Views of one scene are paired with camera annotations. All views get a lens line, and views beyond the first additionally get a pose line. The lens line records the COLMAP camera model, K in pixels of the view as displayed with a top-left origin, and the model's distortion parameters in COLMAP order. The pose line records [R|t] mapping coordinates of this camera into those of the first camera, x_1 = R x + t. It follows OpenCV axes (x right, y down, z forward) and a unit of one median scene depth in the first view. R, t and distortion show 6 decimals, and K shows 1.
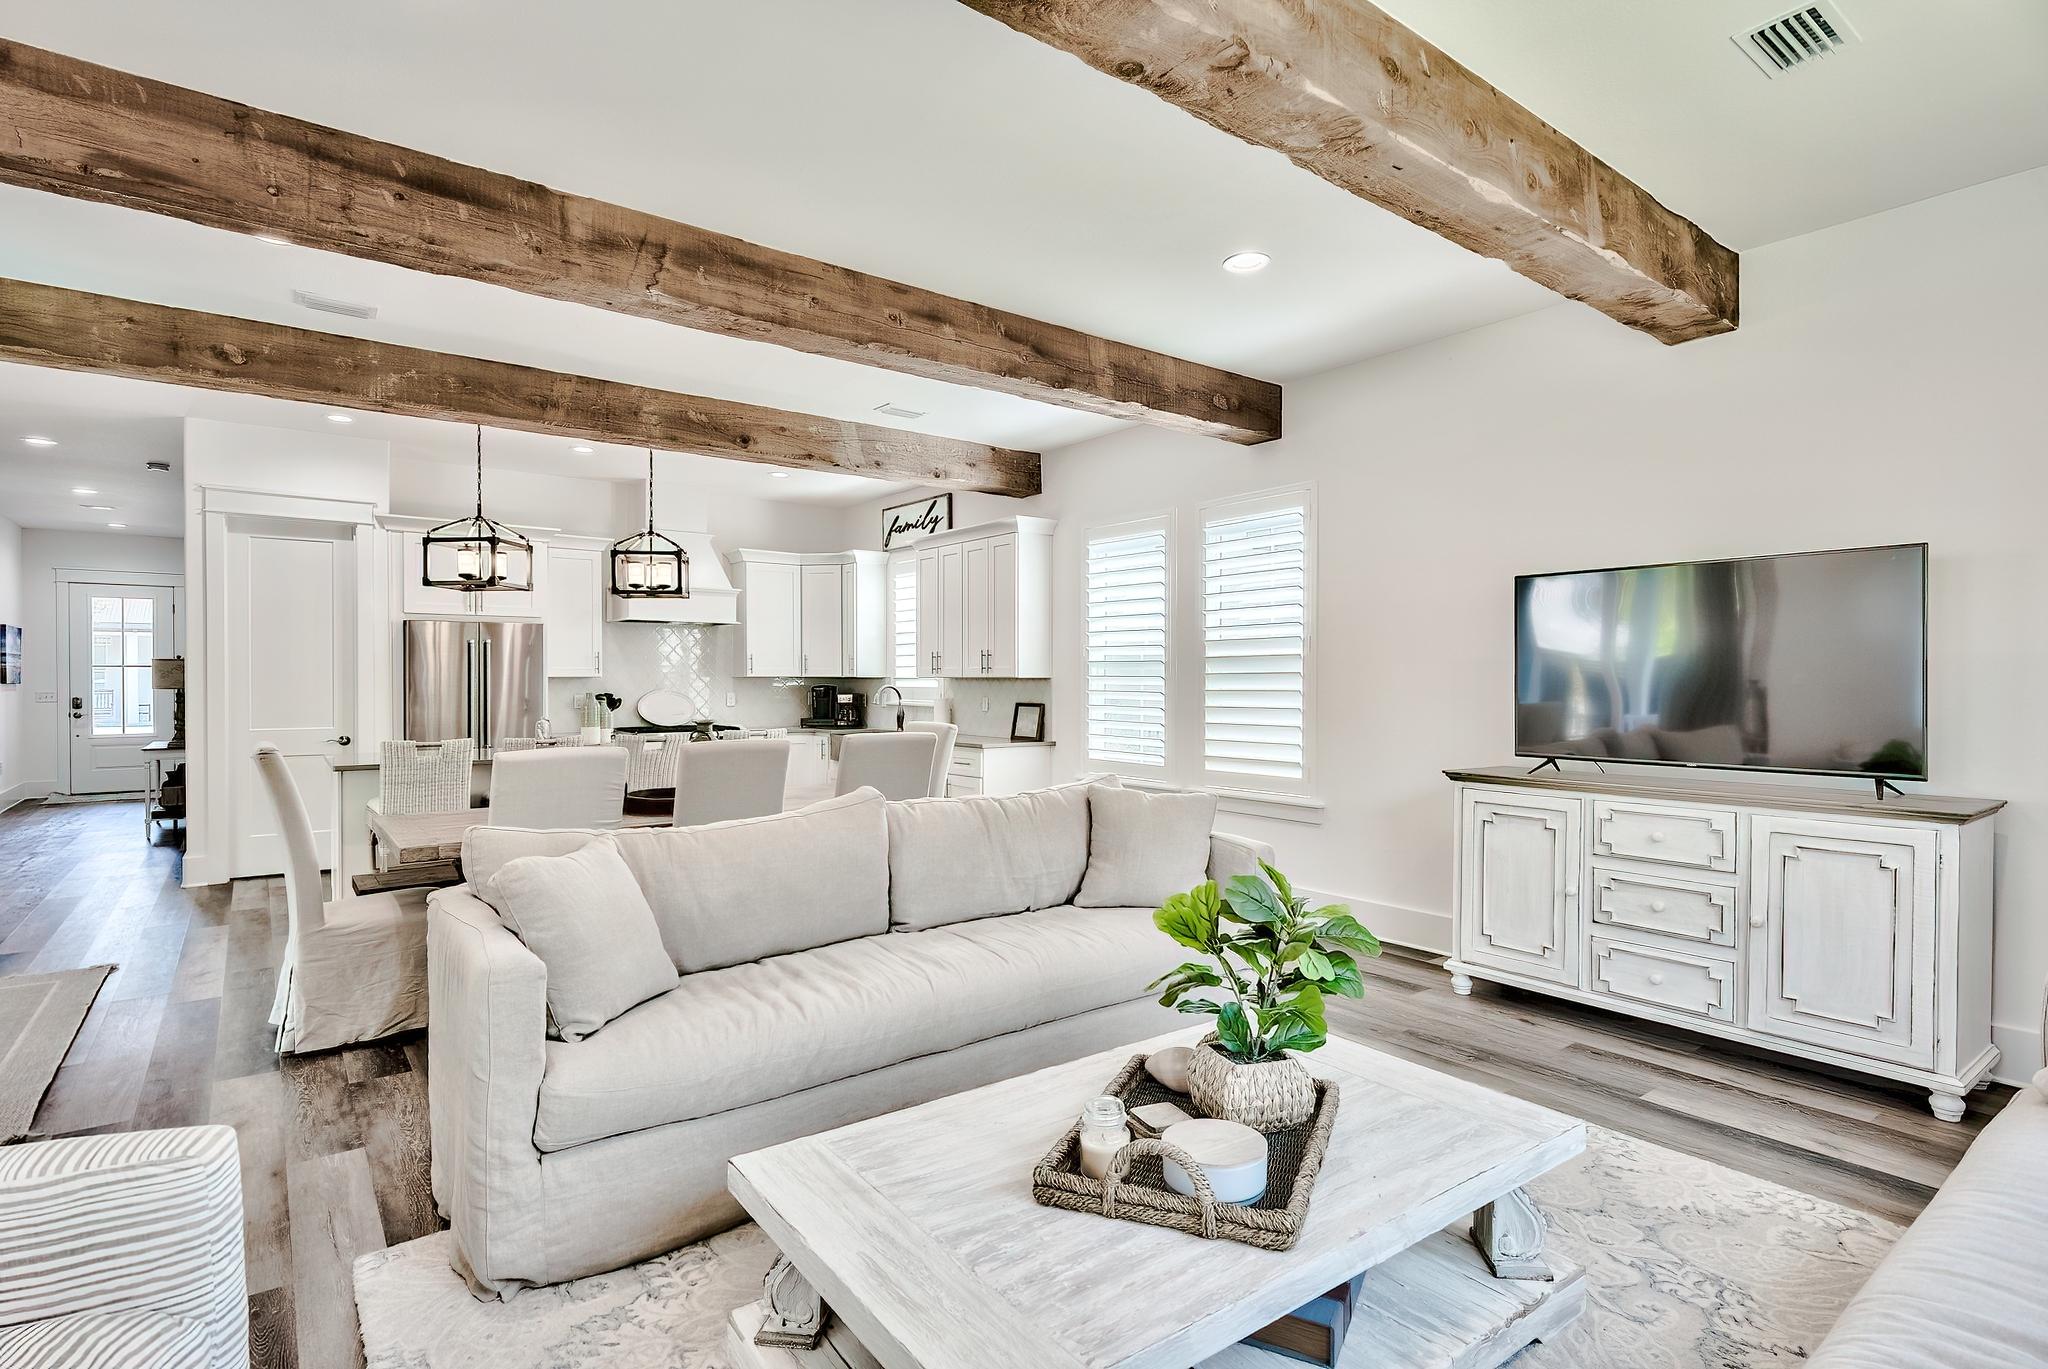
lens RADIAL K [[990.8, 0, 1024.0], [0, 990.8, 684.5], [0, 0, 1]] dist [0.005513, 0.000221]
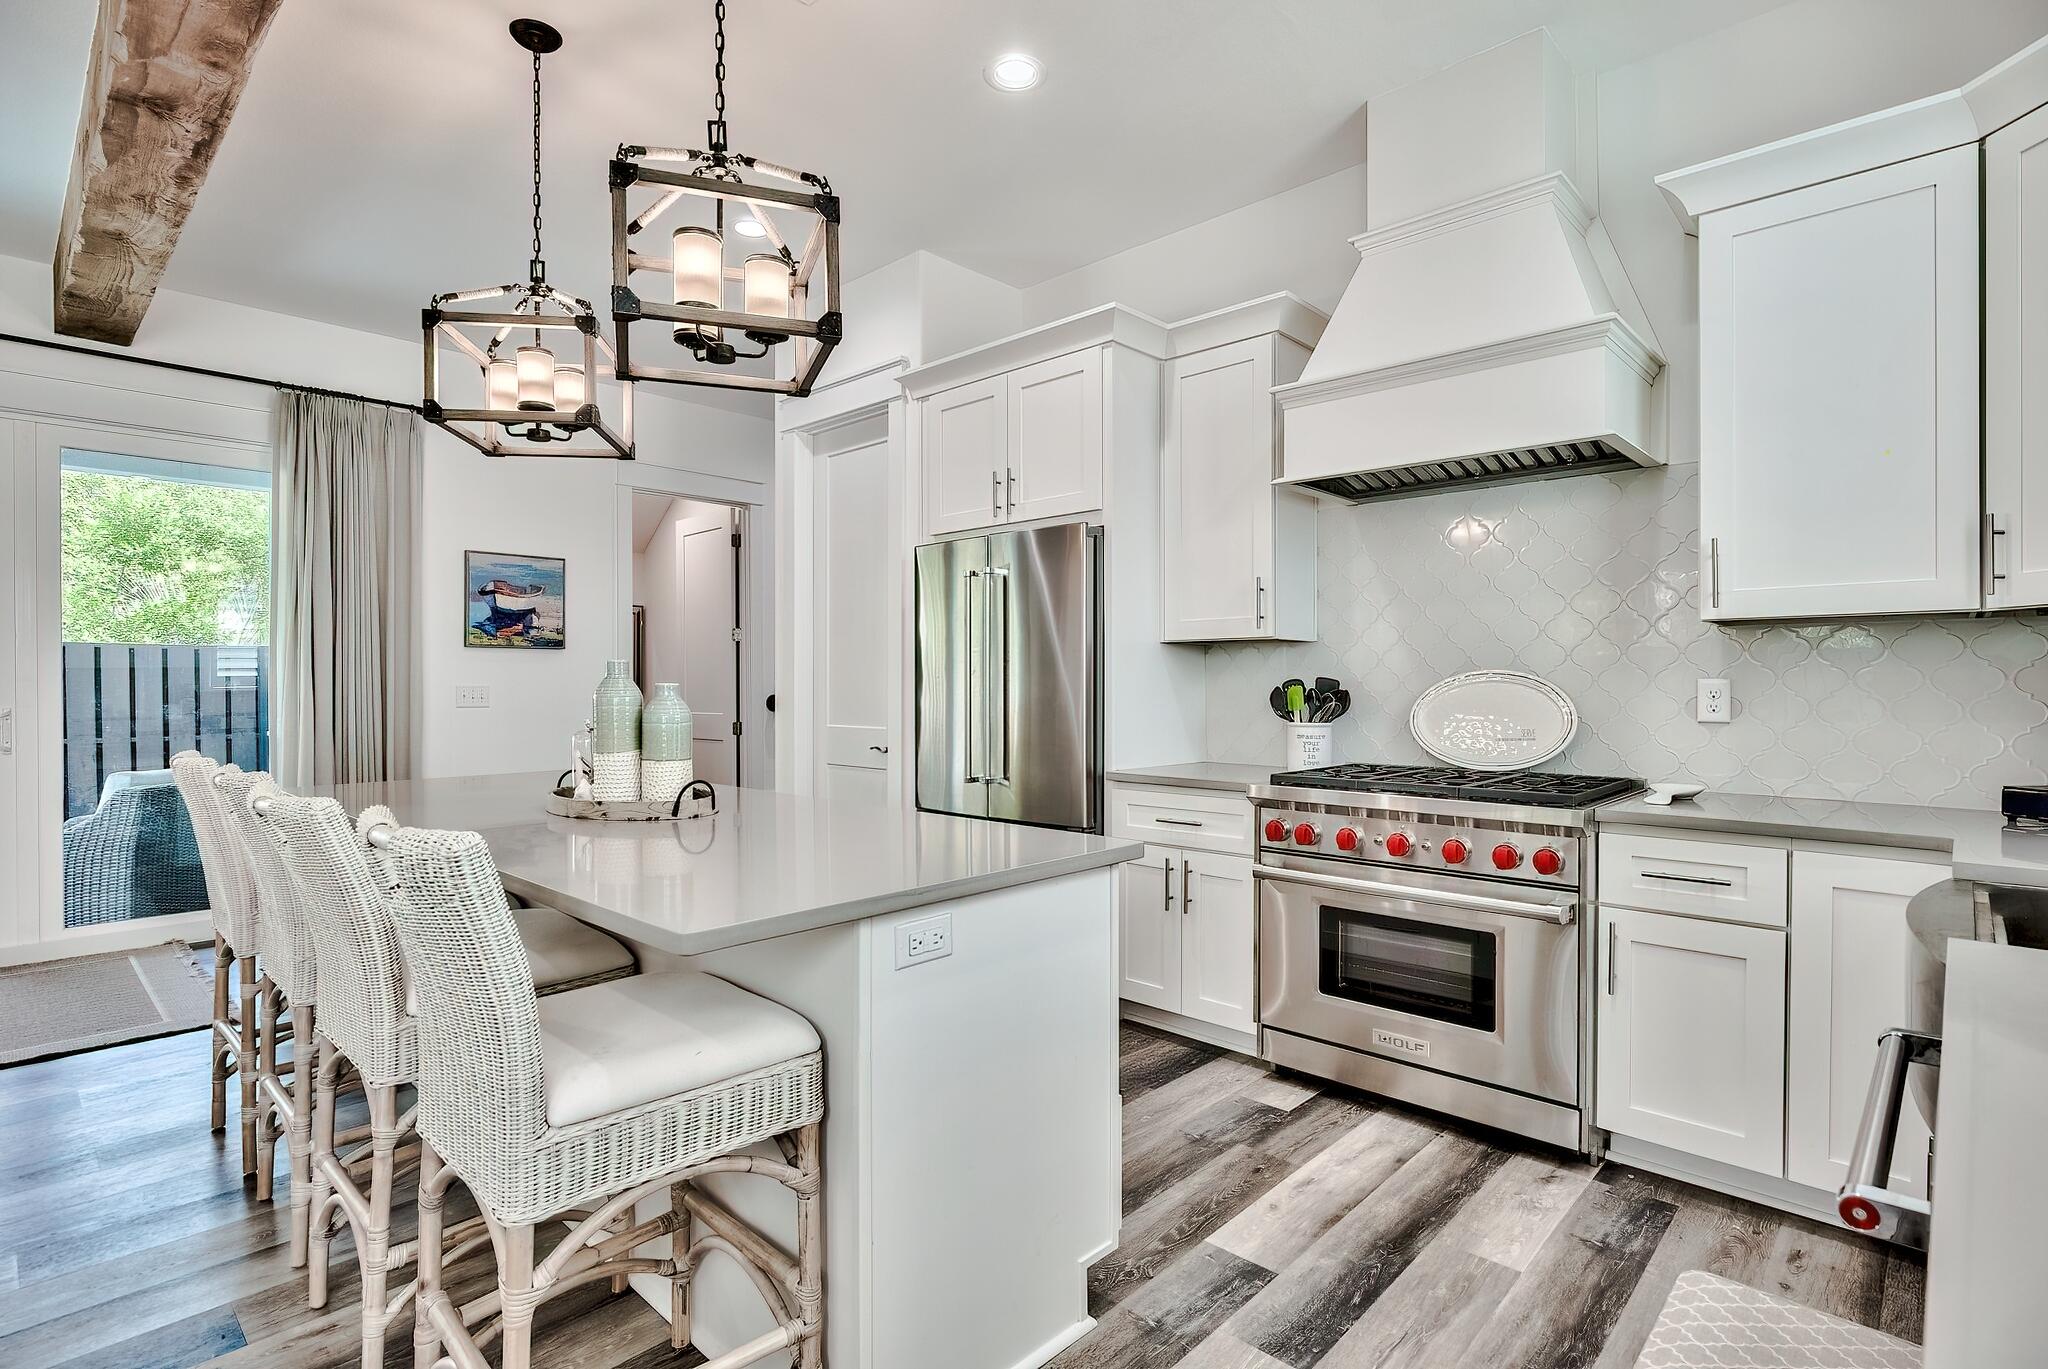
lens RADIAL K [[1039.1, 0, 1029.6], [0, 1039.1, 667.5], [0, 0, 1]] dist [-0.001008, -0.000787]
pose [[0.126463, -0.008536, -0.991935, -0.006700], [-0.002219, 0.999958, -0.008888, 0.010016], [0.991969, 0.003325, 0.126439, 0.908498]]
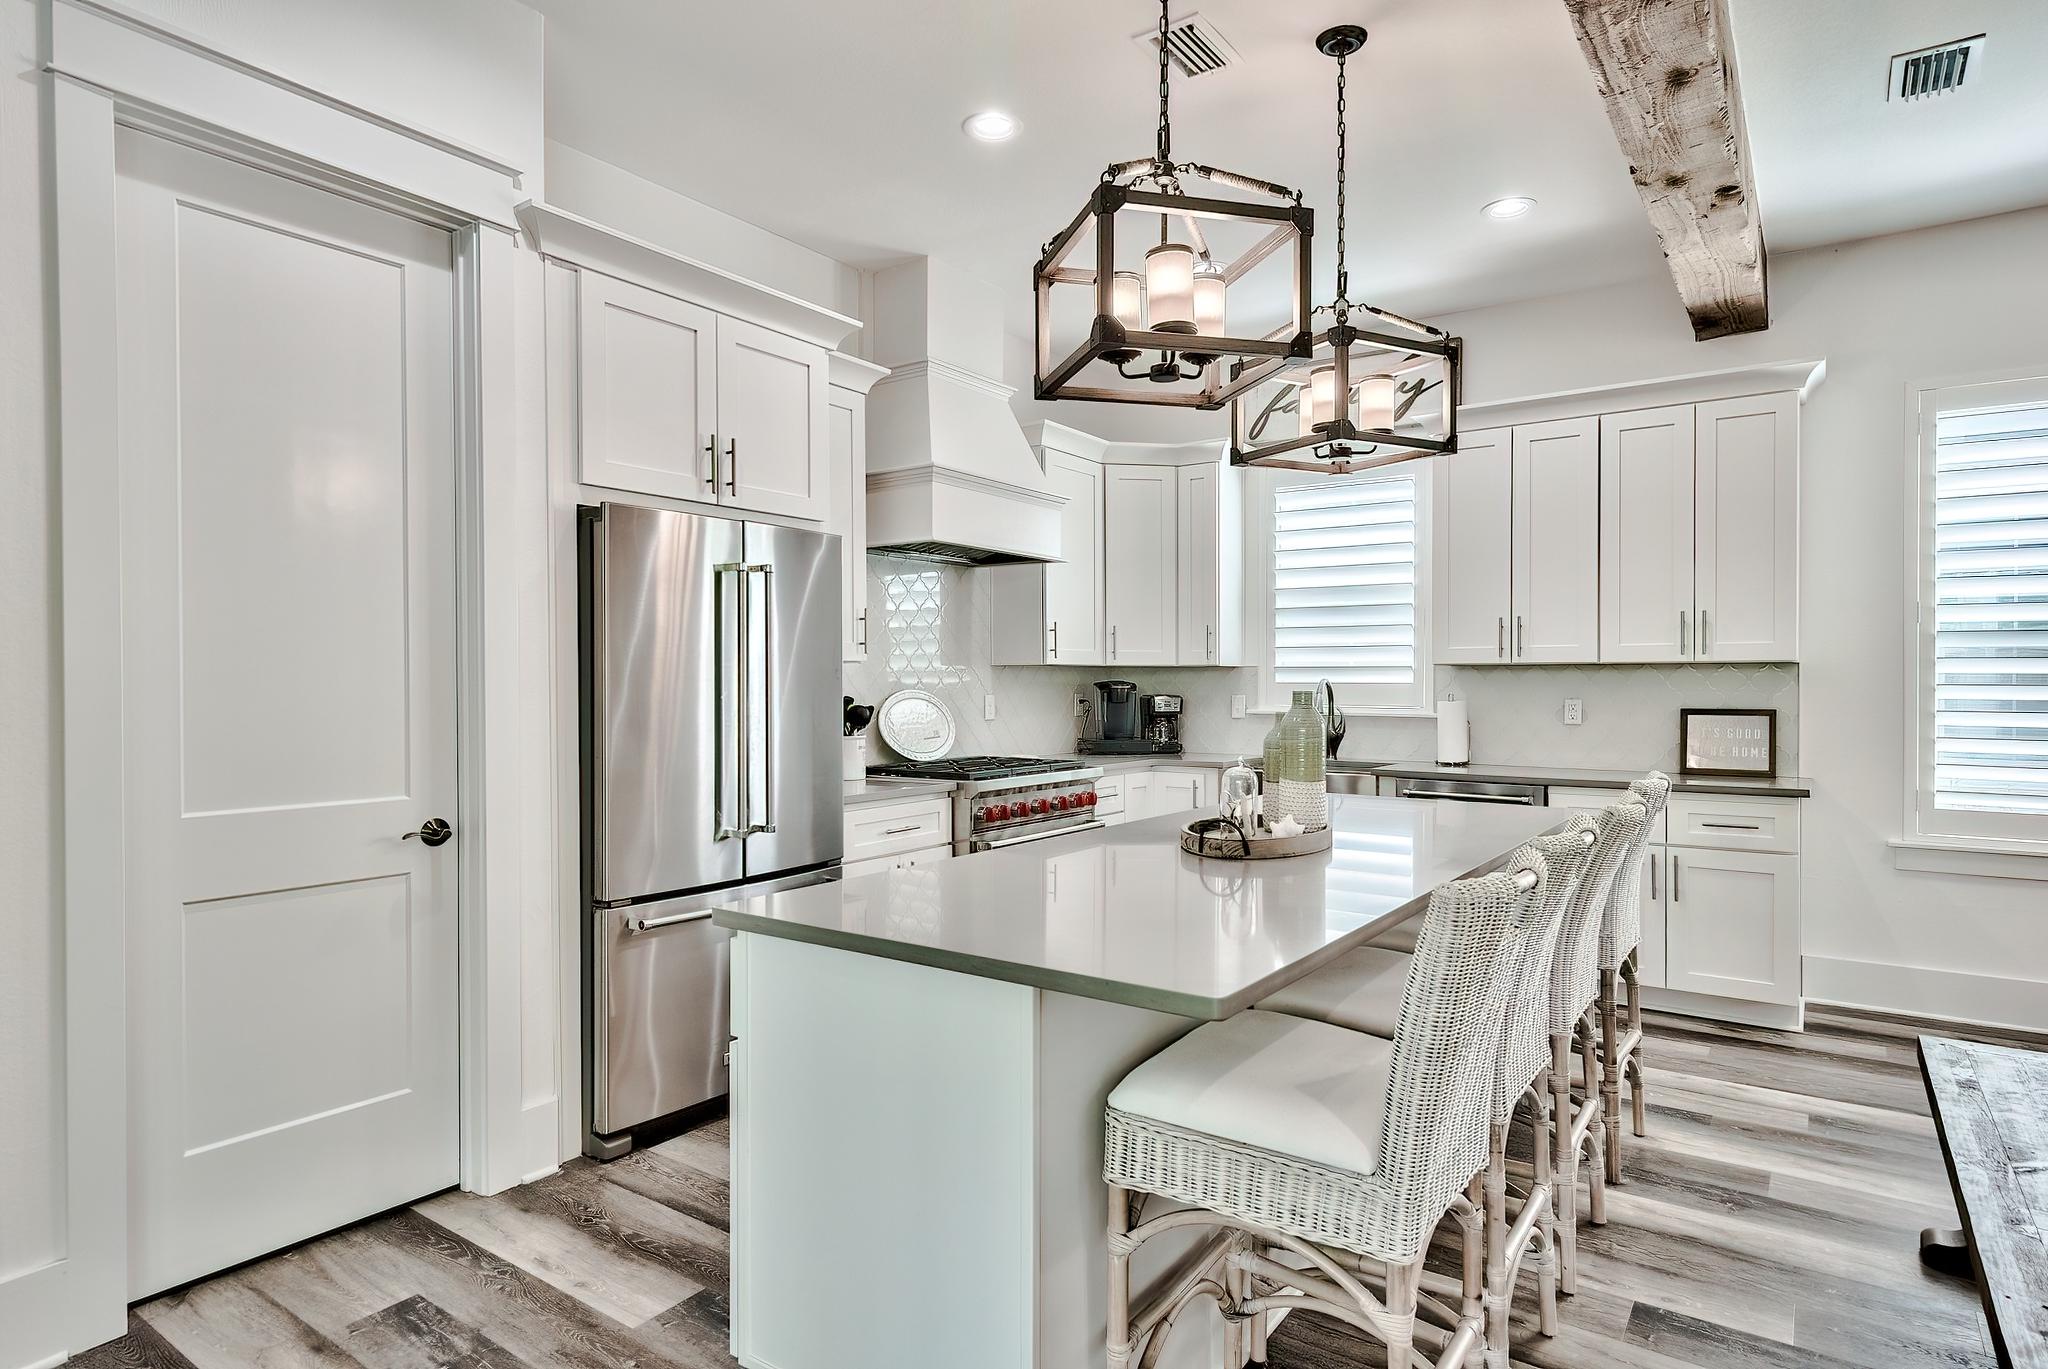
lens RADIAL K [[1125.4, 0, 1052.5], [0, 1125.4, 691.4], [0, 0, 1]] dist [0.003894, 0.000764]
pose [[0.955894, -0.004984, 0.293669, -0.532999], [0.003952, 0.999984, 0.004107, 0.004853], [-0.293684, -0.002765, 0.955898, 0.497976]]
